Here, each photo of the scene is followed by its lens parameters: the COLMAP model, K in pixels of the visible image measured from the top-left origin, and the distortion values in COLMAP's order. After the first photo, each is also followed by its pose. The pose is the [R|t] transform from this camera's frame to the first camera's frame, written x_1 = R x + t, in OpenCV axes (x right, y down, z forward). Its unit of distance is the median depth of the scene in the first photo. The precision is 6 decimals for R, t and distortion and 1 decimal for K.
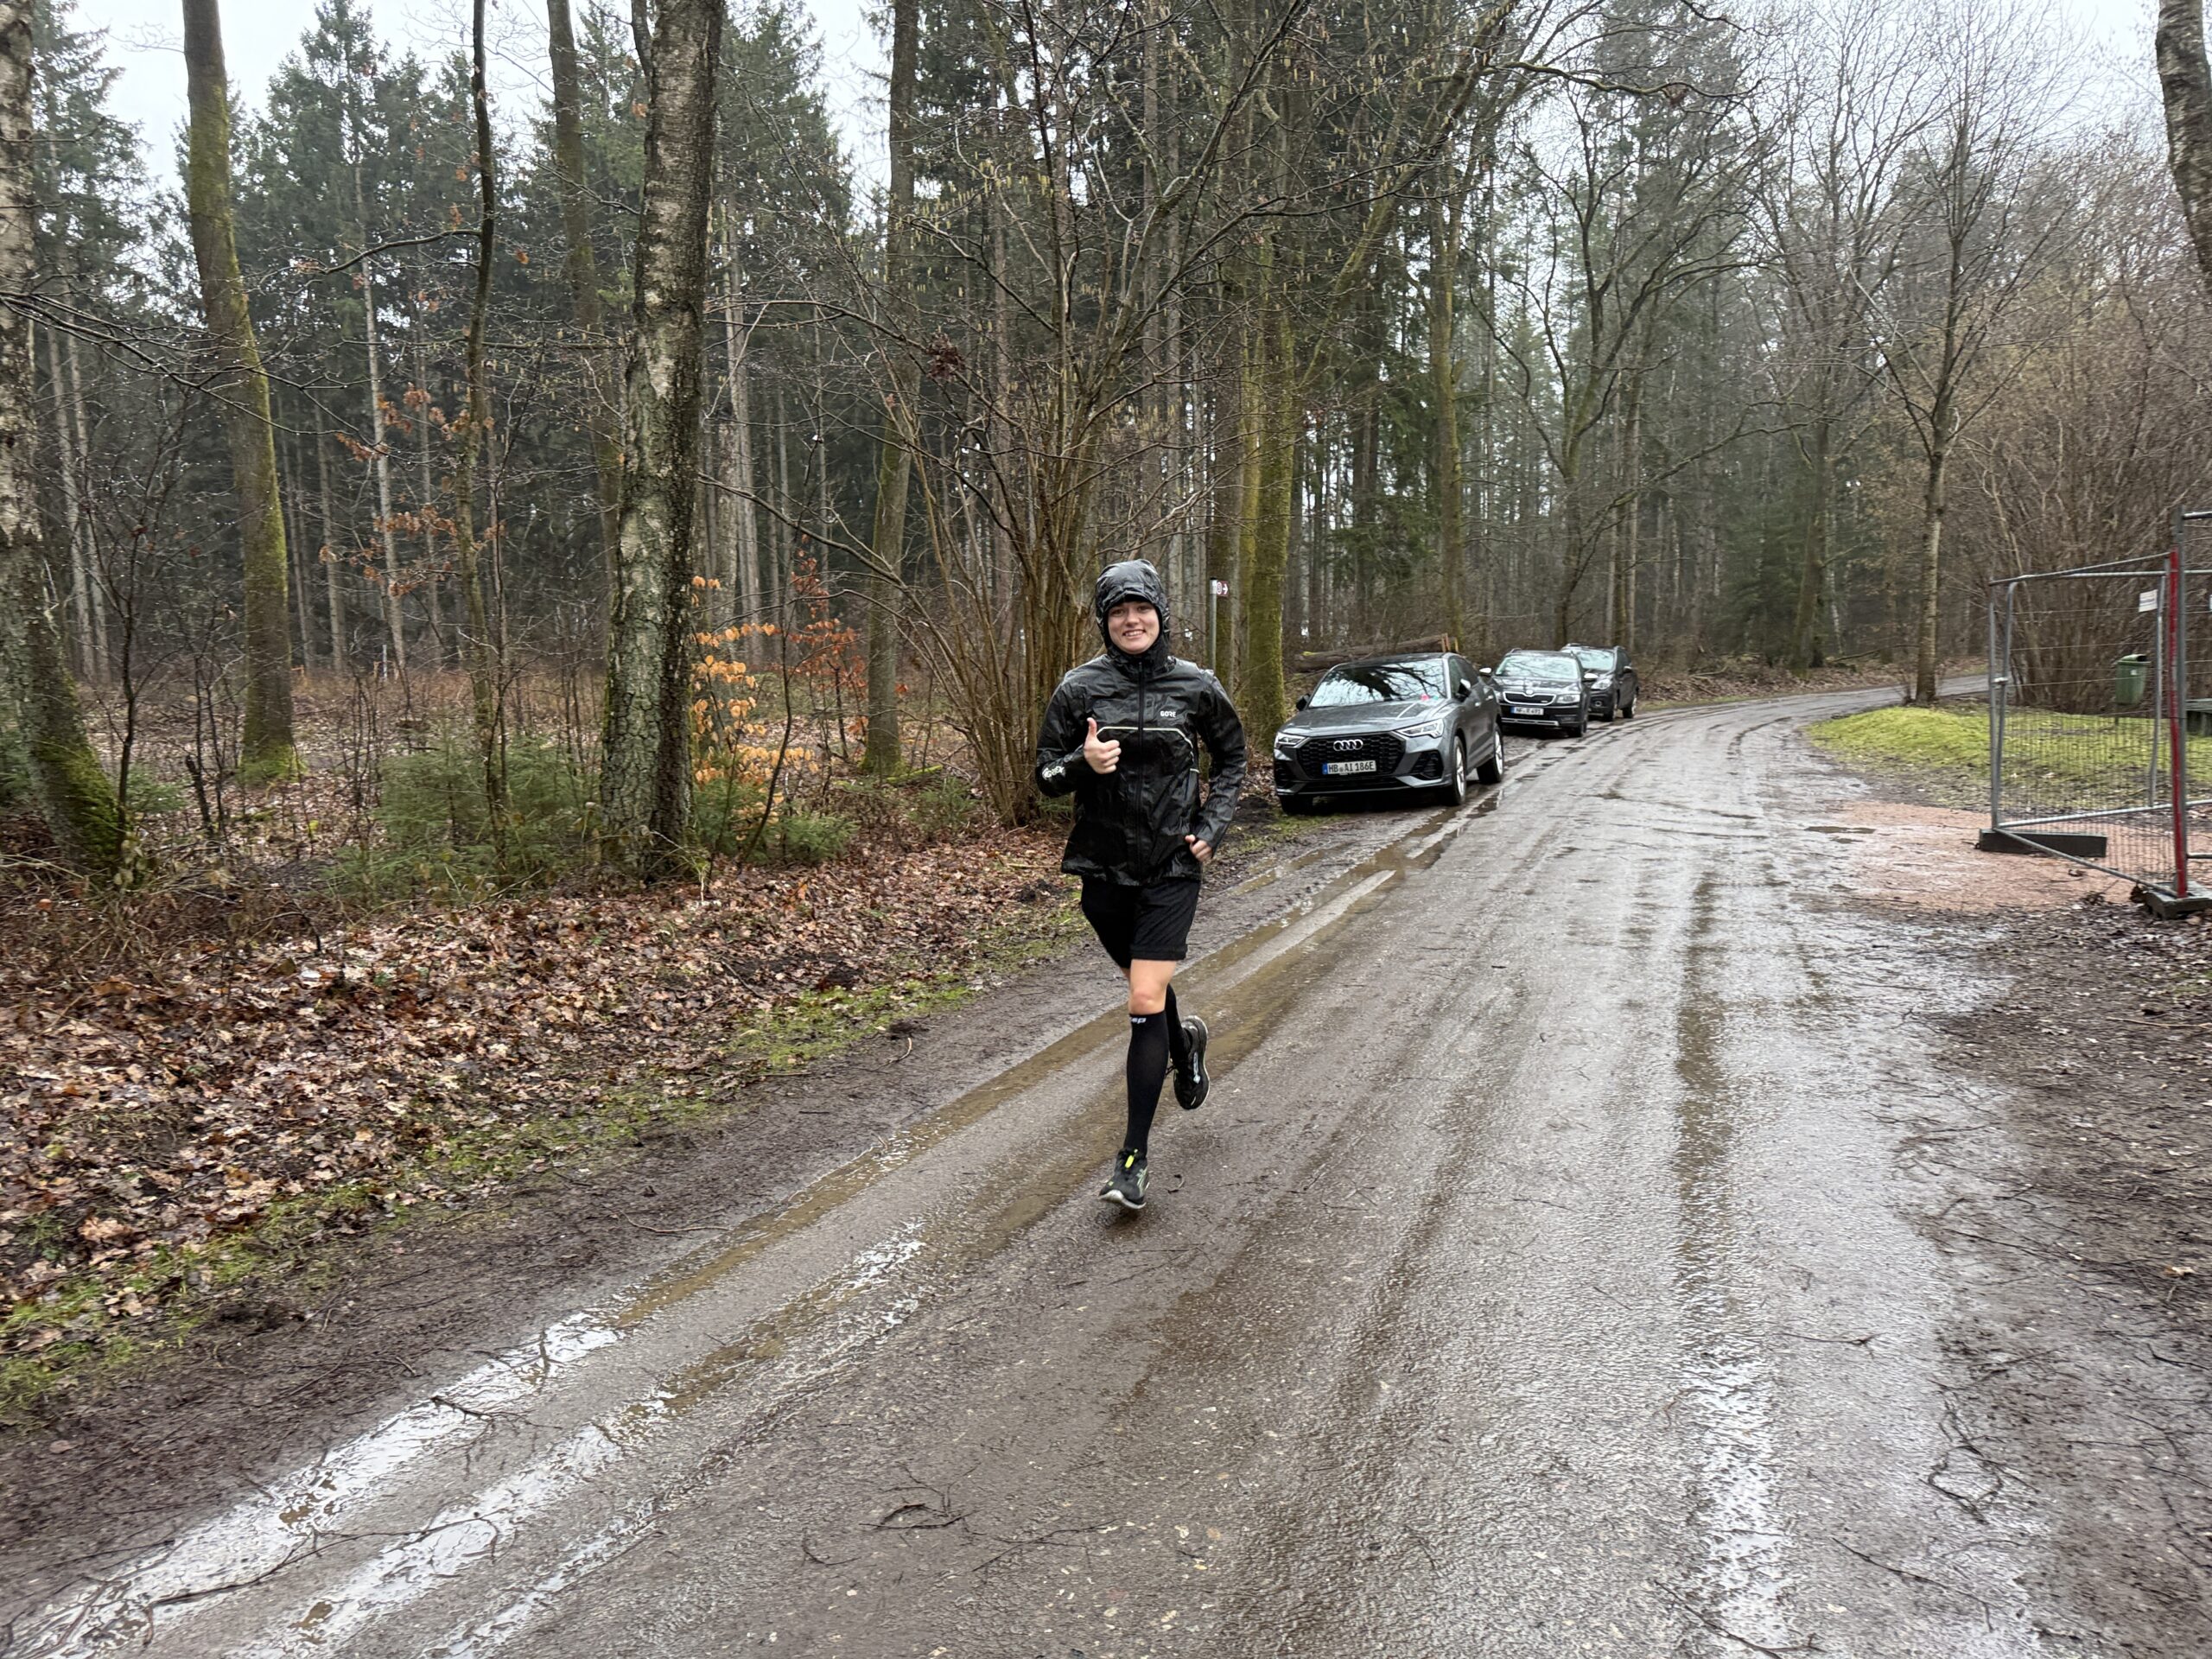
lens RADIAL K [[1552.5, 0, 1110.1], [0, 1552.5, 838.9], [0, 0, 1]] dist [-0.006073, 0.001531]
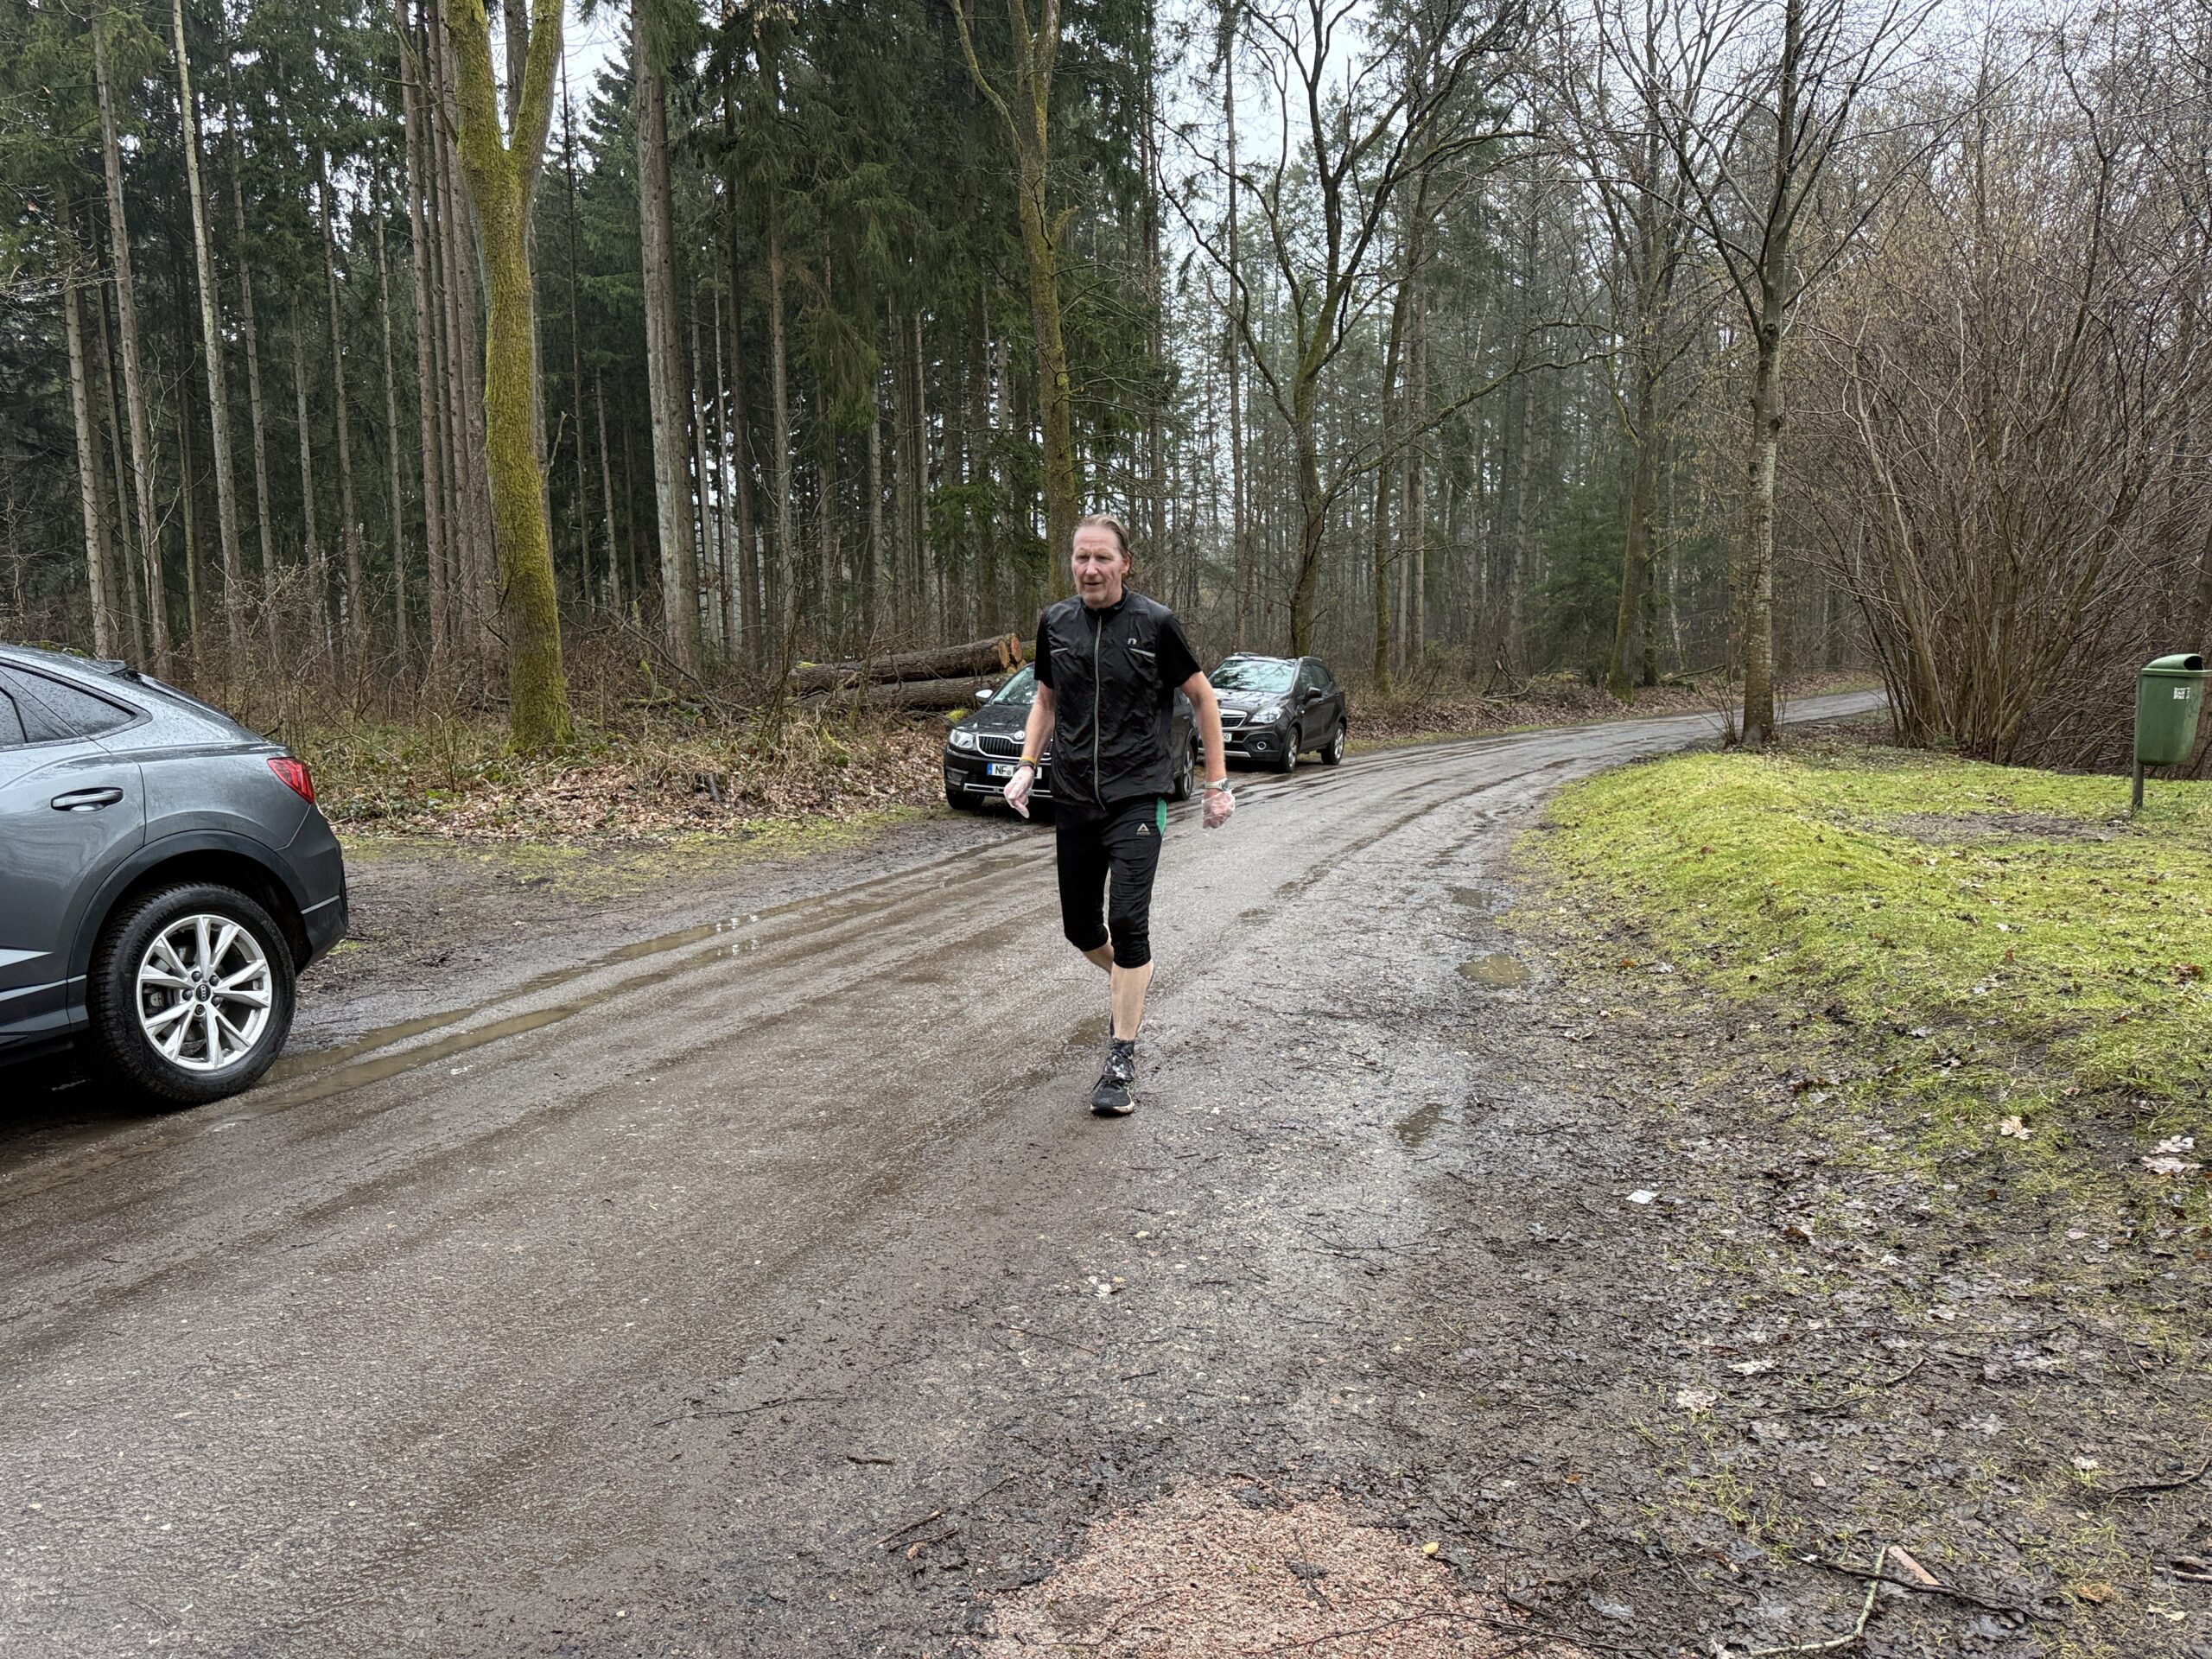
lens RADIAL K [[1552.5, 0, 1110.1], [0, 1552.5, 838.9], [0, 0, 1]] dist [-0.006073, 0.001531]
pose [[0.997410, -0.010675, 0.071132, 0.212408], [0.011679, 0.999838, -0.013718, -0.041912], [-0.070974, 0.014513, 0.997373, 0.383043]]
